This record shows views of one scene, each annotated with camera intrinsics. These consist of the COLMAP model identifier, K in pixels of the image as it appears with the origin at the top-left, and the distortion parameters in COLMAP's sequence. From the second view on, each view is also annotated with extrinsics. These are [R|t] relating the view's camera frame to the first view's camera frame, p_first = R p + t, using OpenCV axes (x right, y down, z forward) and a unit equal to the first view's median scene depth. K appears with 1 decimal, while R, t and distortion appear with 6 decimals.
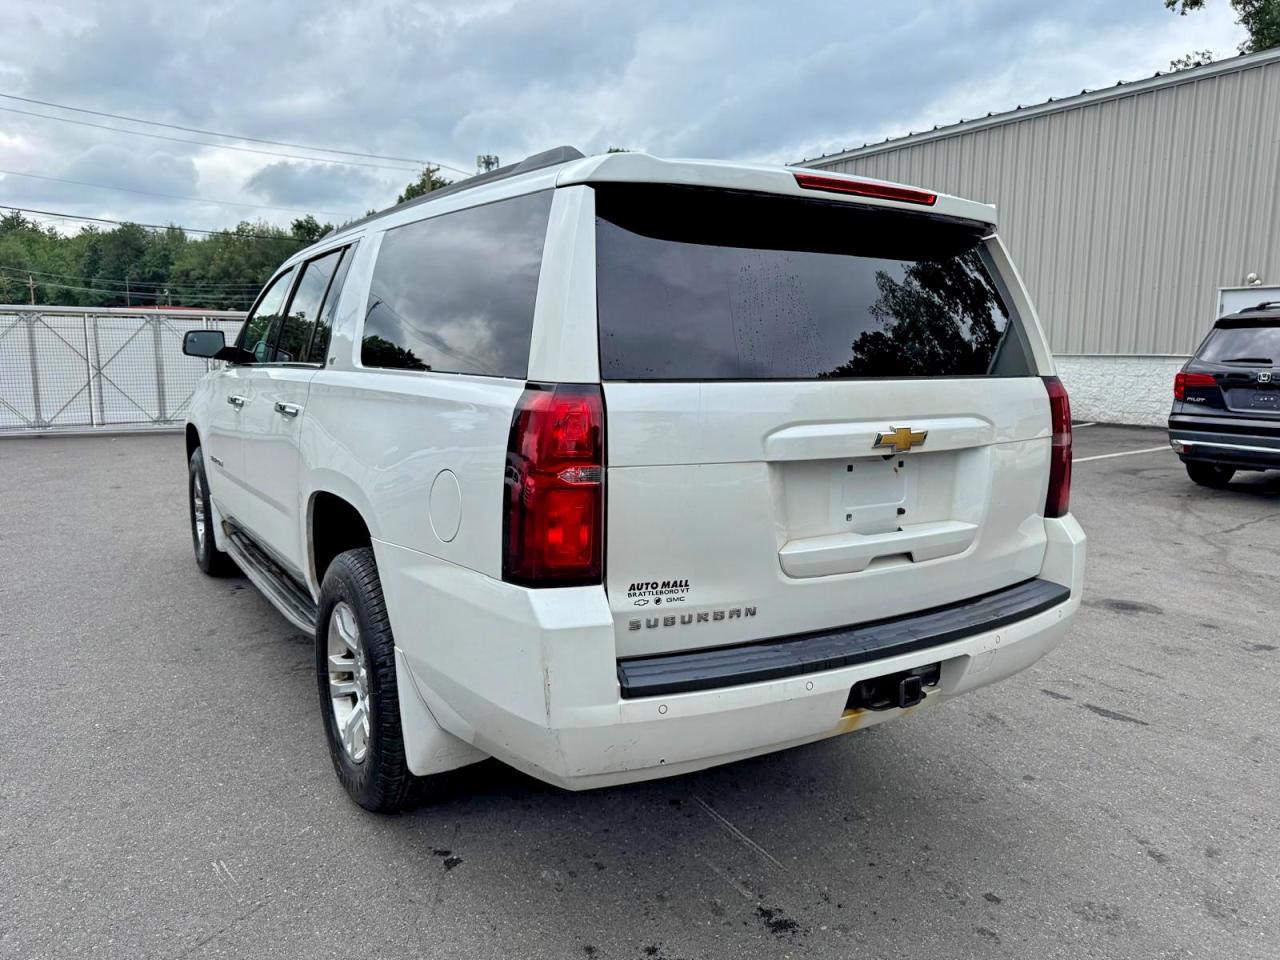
lens RADIAL K [[899.2, 0, 620.3], [0, 899.2, 488.1], [0, 0, 1]] dist [0.169024, -0.169591]
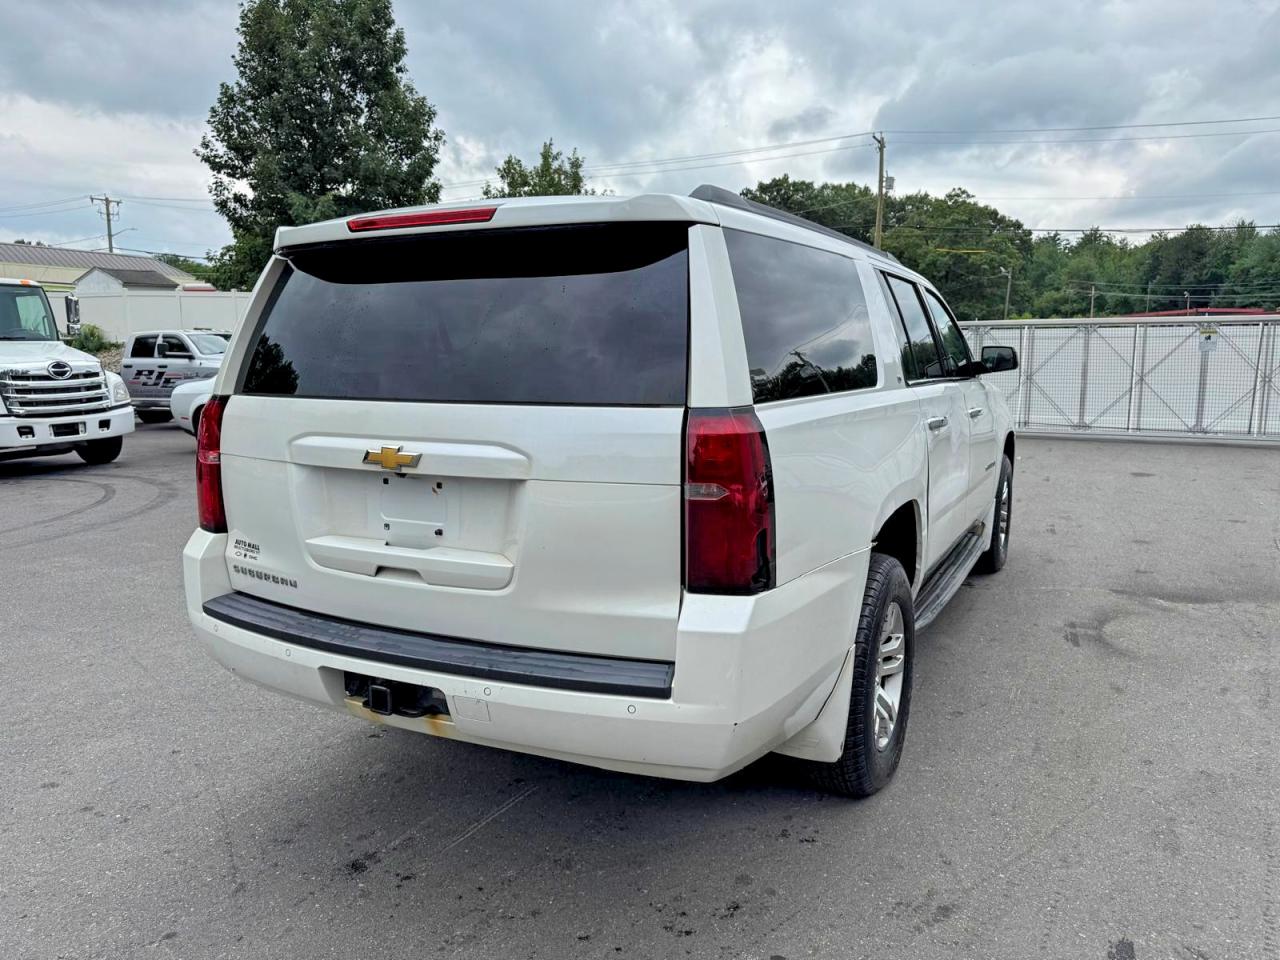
lens RADIAL K [[942.5, 0, 640.0], [0, 942.5, 480.0], [0, 0, 1]] dist [0.014148, -0.014060]
pose [[0.504976, 0.111878, -0.855852, 0.770009], [-0.125117, 0.990579, 0.055667, -0.069651], [0.854017, 0.078971, 0.514217, 0.385033]]
